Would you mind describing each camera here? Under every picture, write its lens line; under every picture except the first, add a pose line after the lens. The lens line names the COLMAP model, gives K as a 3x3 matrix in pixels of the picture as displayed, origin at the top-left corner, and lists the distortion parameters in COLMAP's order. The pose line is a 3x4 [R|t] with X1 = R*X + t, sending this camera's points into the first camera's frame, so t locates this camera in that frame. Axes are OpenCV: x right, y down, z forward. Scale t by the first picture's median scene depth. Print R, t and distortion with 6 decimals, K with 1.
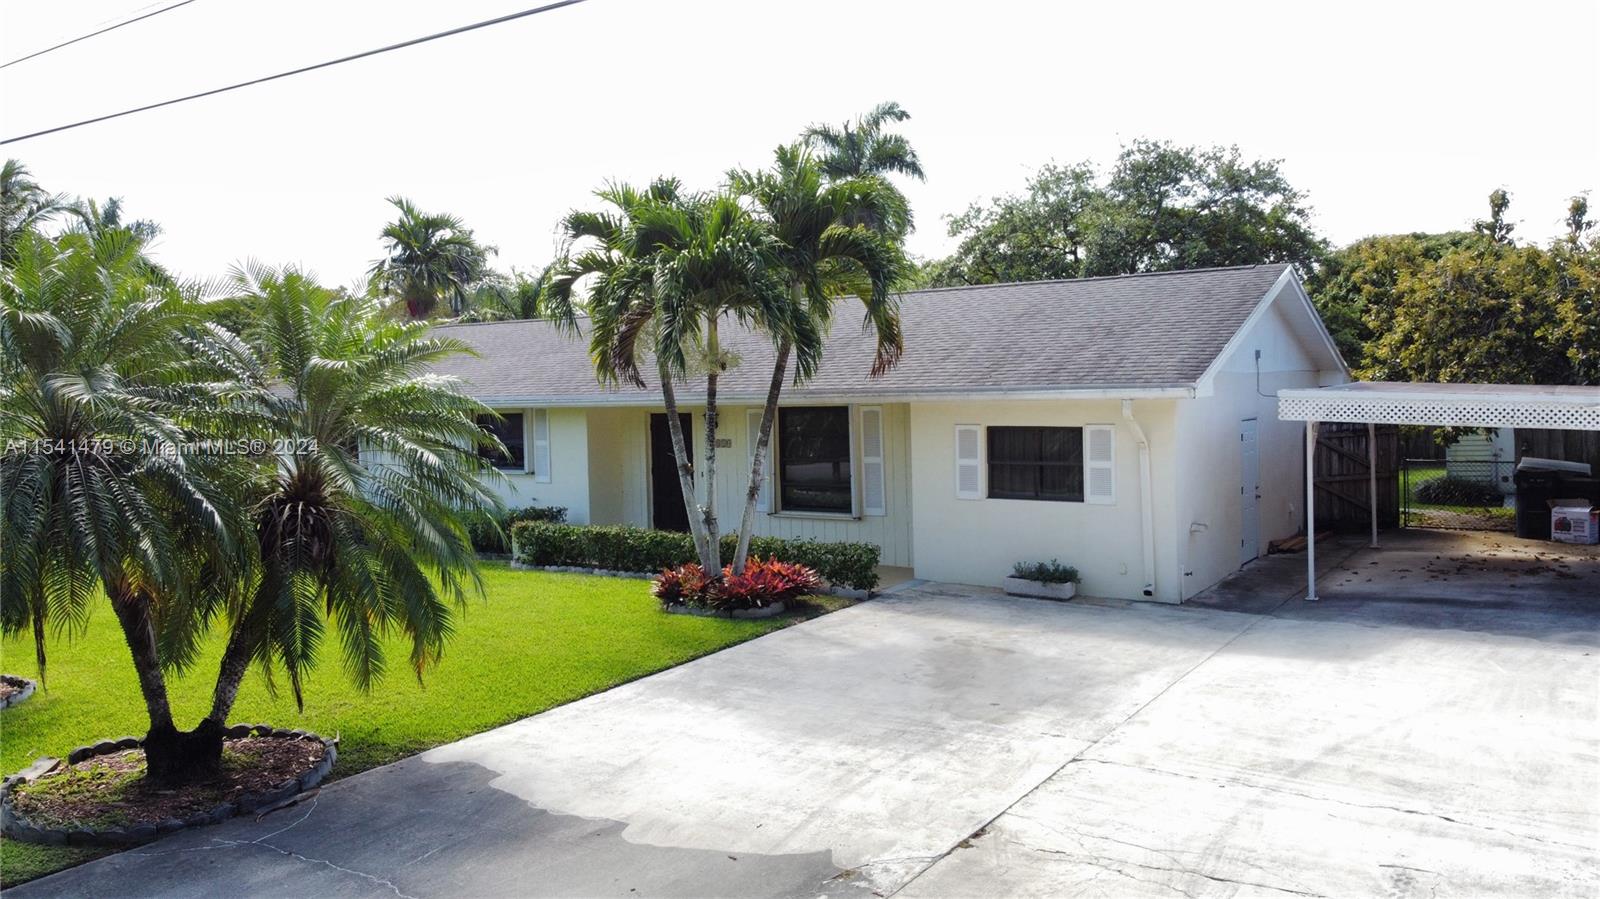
lens RADIAL K [[1213.7, 0, 790.5], [0, 1213.7, 447.6], [0, 0, 1]] dist [0.002447, -0.008806]
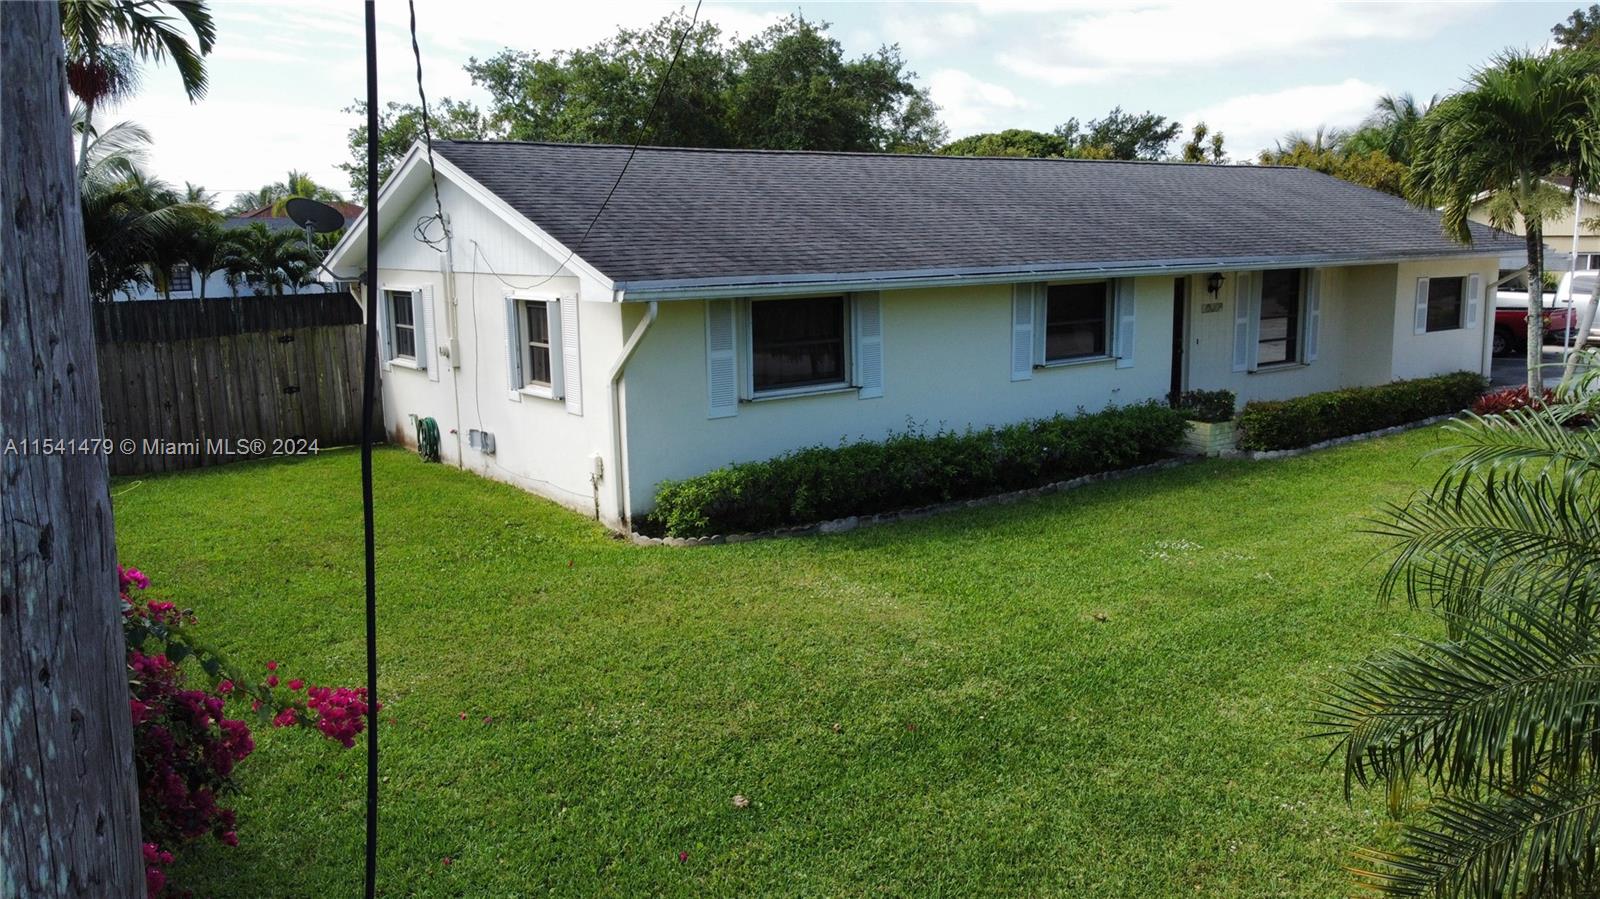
lens RADIAL K [[1213.7, 0, 794.1], [0, 1213.7, 448.1], [0, 0, 1]] dist [0.002447, -0.008806]
pose [[0.330621, -0.144649, 0.932613, -1.494998], [0.056642, 0.989445, 0.133384, -0.056301], [-0.942062, 0.008726, 0.335325, 1.345884]]
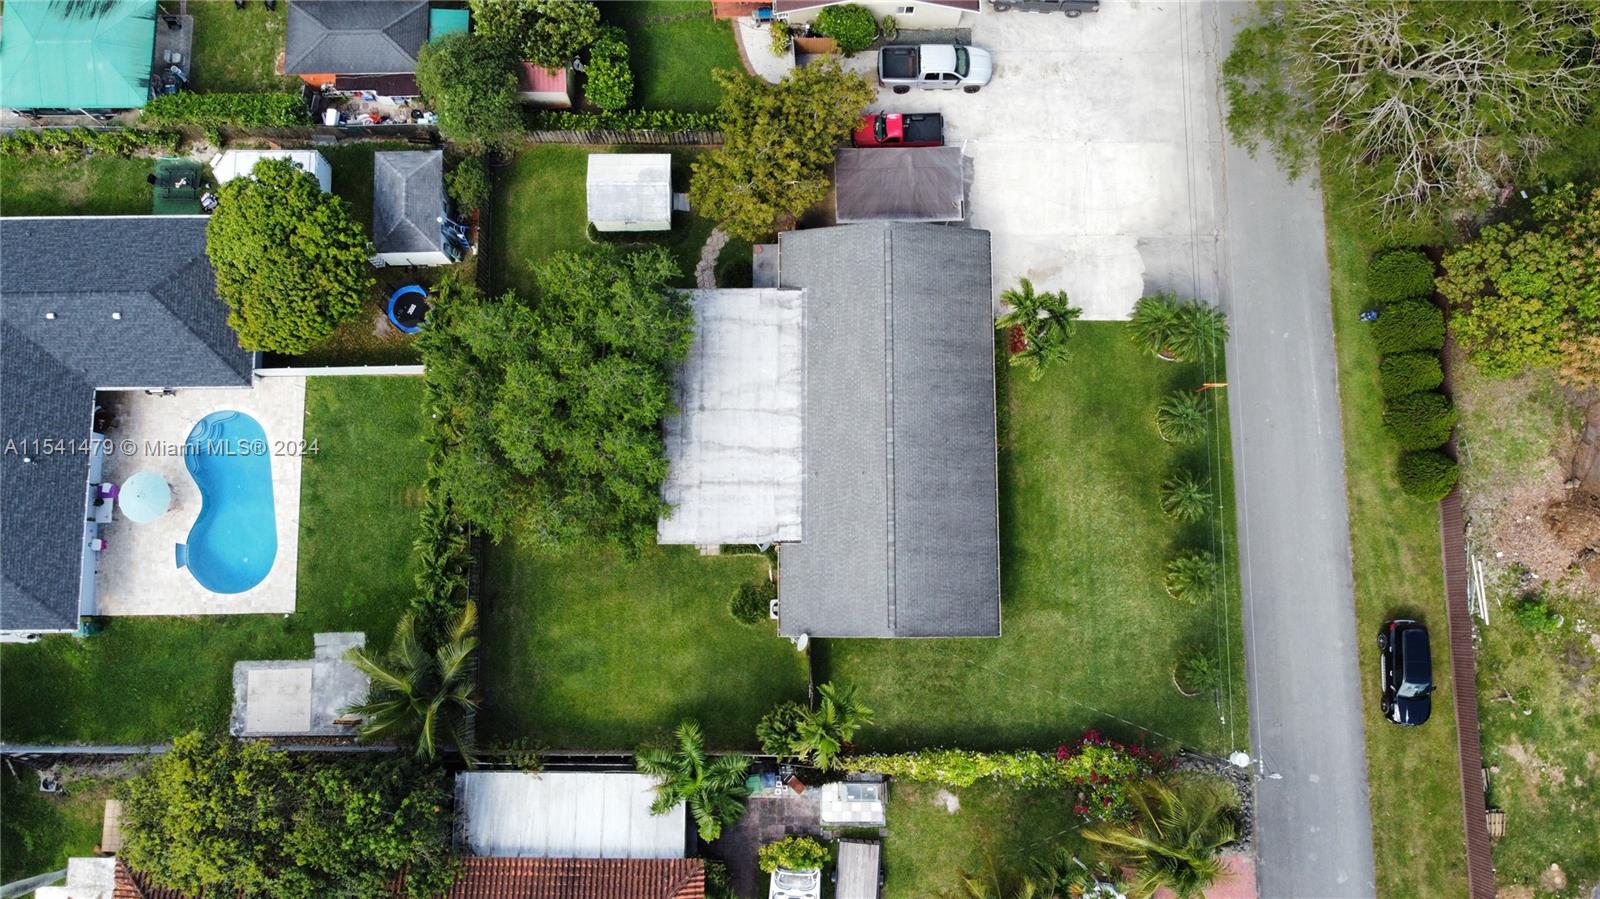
lens RADIAL K [[1213.7, 0, 795.0], [0, 1213.7, 449.5], [0, 0, 1]] dist [0.002447, -0.008806]
pose [[-0.566390, -0.813125, 0.134274, -0.462068], [0.053885, 0.126040, 0.990561, -4.027076], [-0.822374, 0.568279, -0.027573, 2.015226]]
